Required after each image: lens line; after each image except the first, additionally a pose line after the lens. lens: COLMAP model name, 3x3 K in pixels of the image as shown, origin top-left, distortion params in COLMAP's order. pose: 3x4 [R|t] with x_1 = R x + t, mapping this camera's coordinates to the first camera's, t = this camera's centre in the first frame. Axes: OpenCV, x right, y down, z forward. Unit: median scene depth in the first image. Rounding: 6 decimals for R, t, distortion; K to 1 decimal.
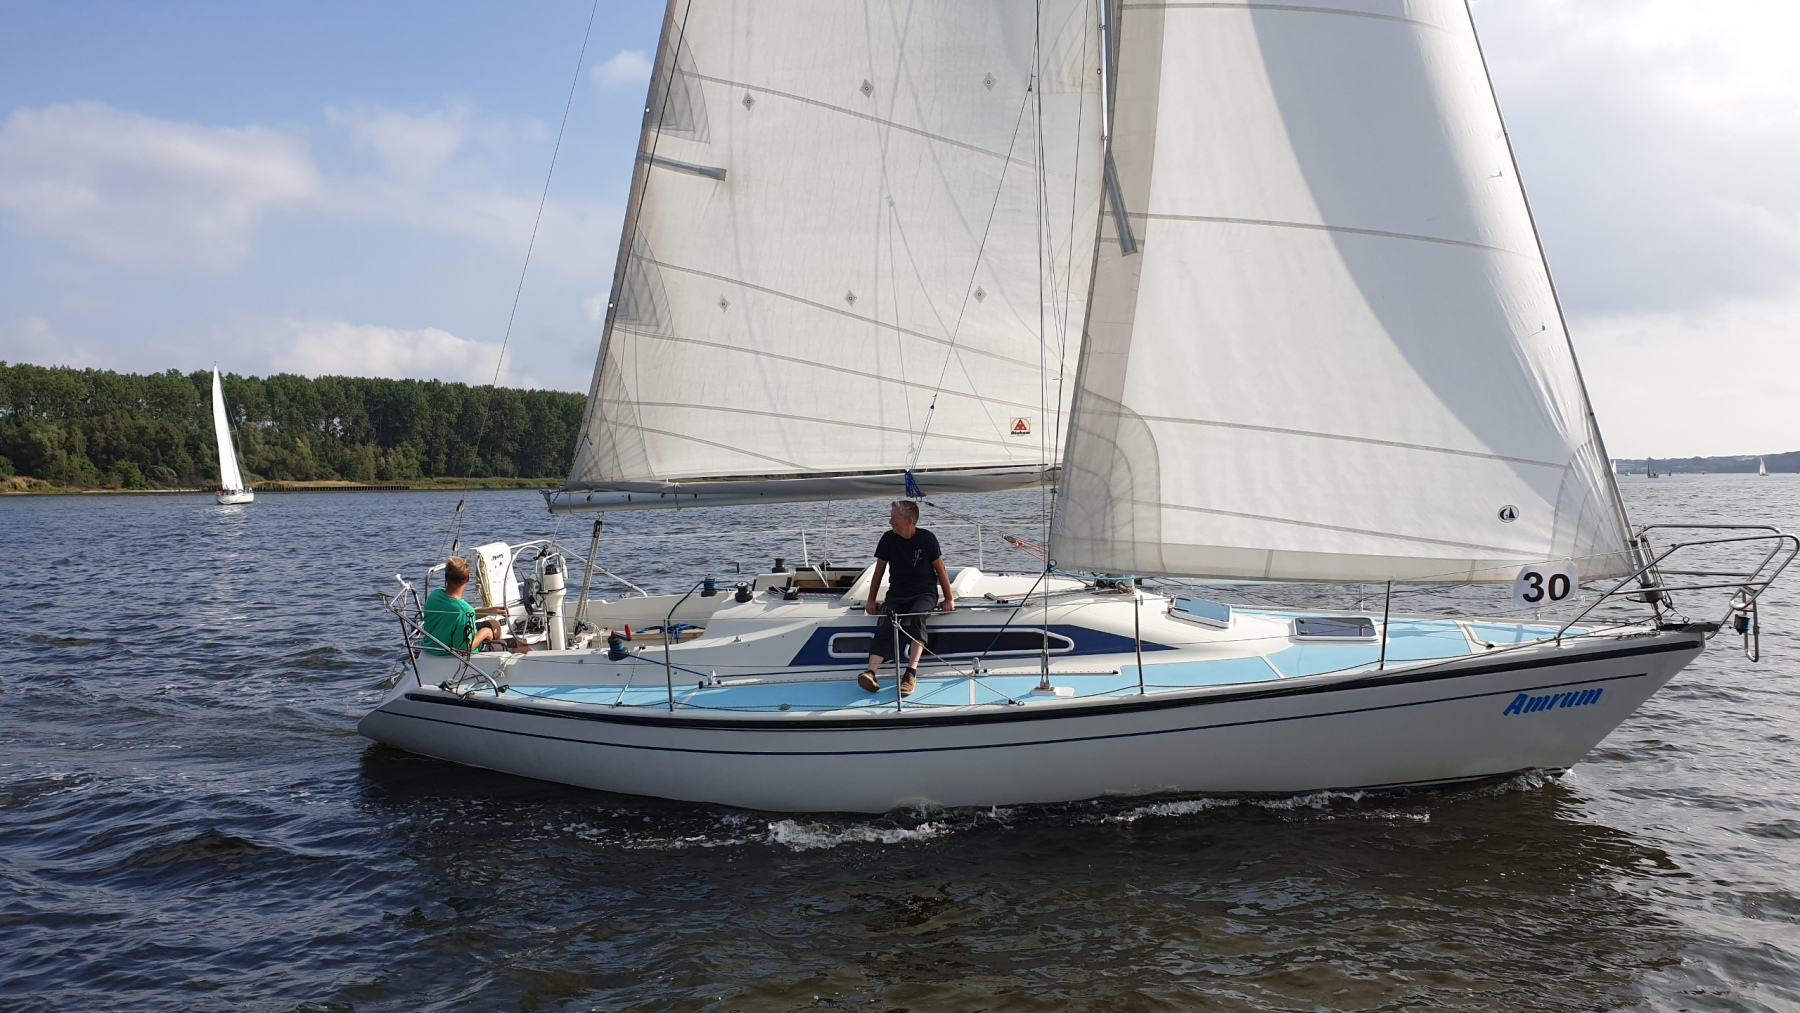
lens RADIAL K [[1421.9, 0, 901.2], [0, 1421.9, 517.8], [0, 0, 1]] dist [0.156022, -0.285353]
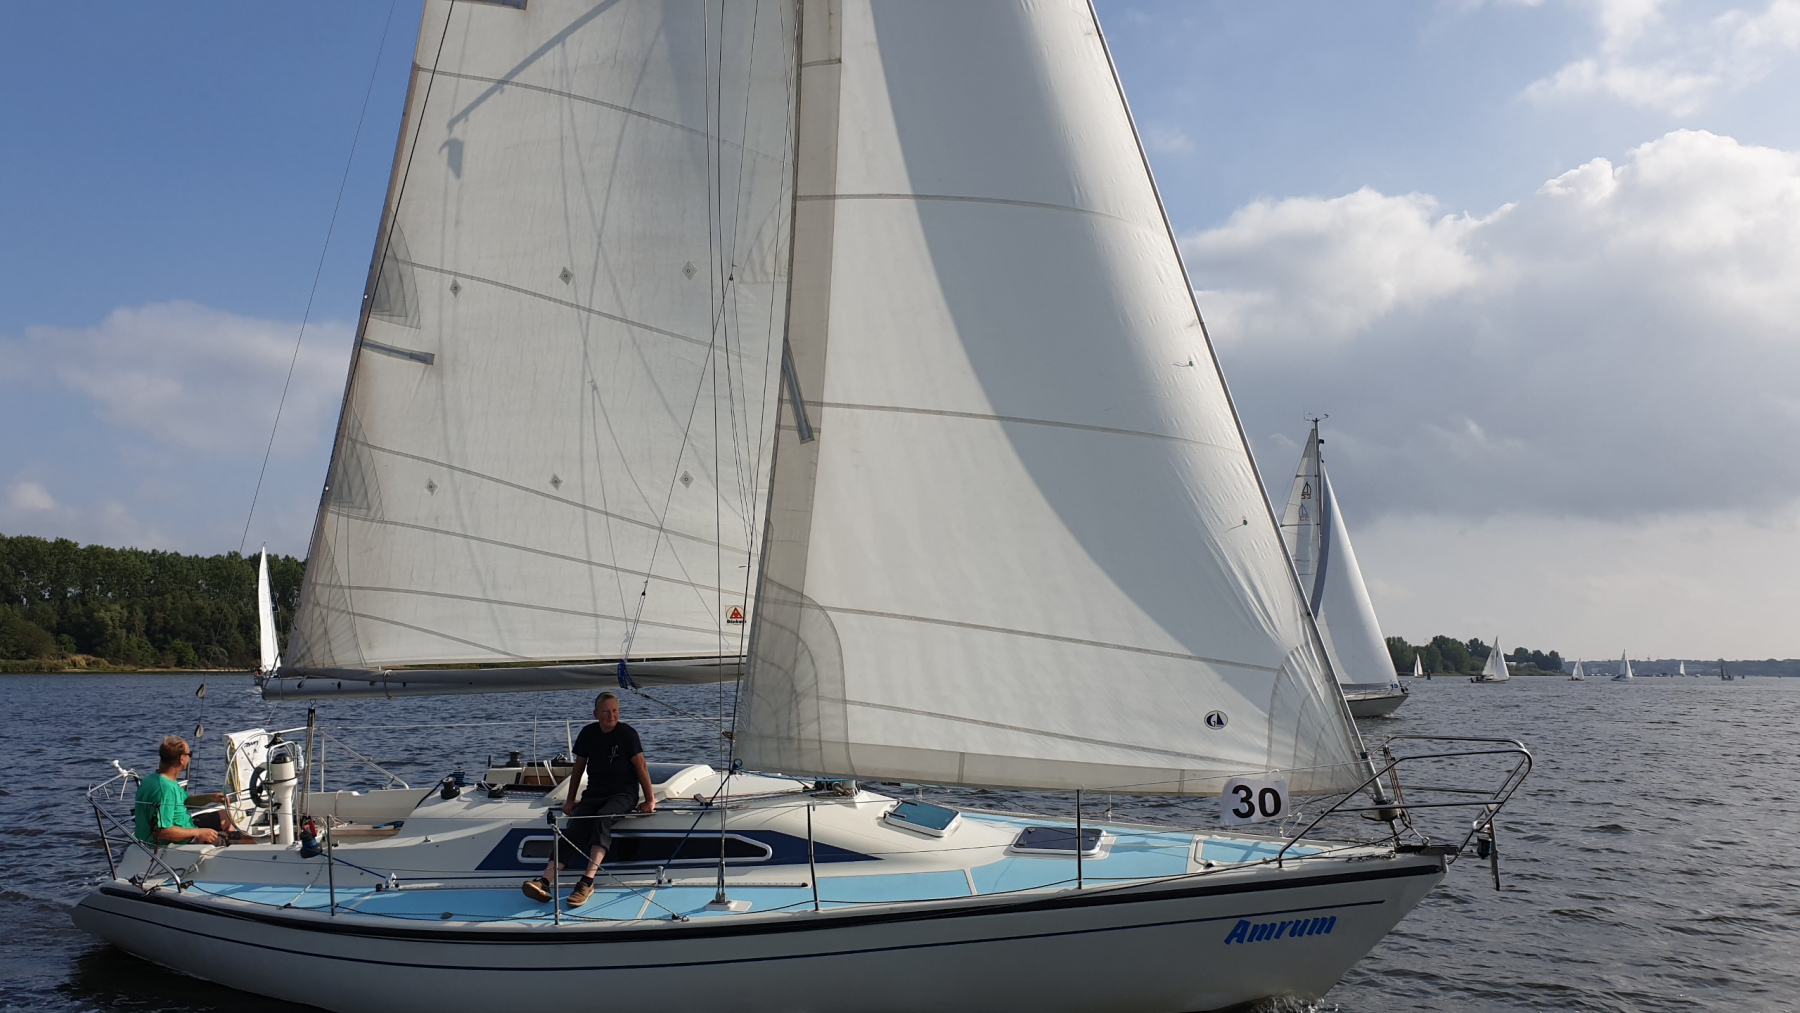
lens RADIAL K [[1426.5, 0, 855.1], [0, 1426.5, 504.4], [0, 0, 1]] dist [0.164656, -0.422682]
pose [[0.998087, 0.010166, -0.060982, 0.227387], [-0.018617, 0.990024, -0.139664, -0.005672], [0.058954, 0.140532, 0.988319, 0.045463]]
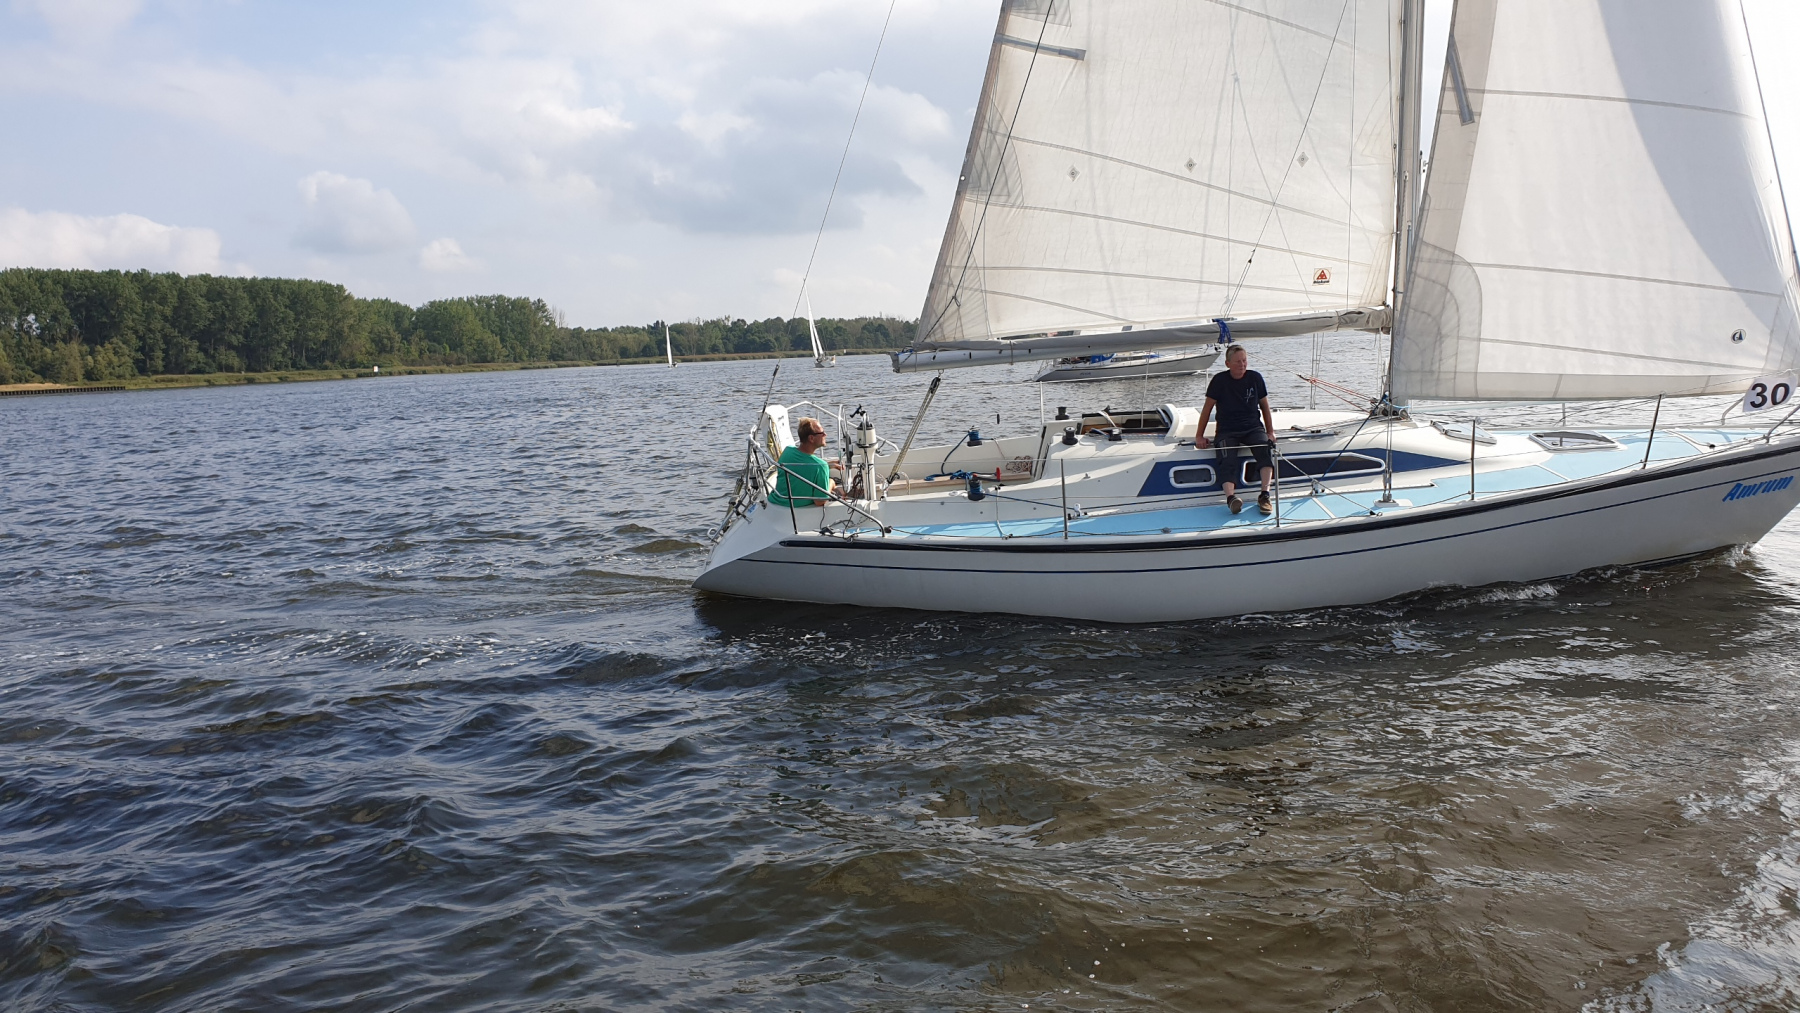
lens RADIAL K [[1436.3, 0, 891.7], [0, 1436.3, 497.3], [0, 0, 1]] dist [-0.001944, 0.054645]
pose [[0.984865, -0.053228, 0.164947, -0.464014], [0.041293, 0.996331, 0.074964, 0.010976], [-0.168332, -0.067018, 0.983450, -0.084001]]
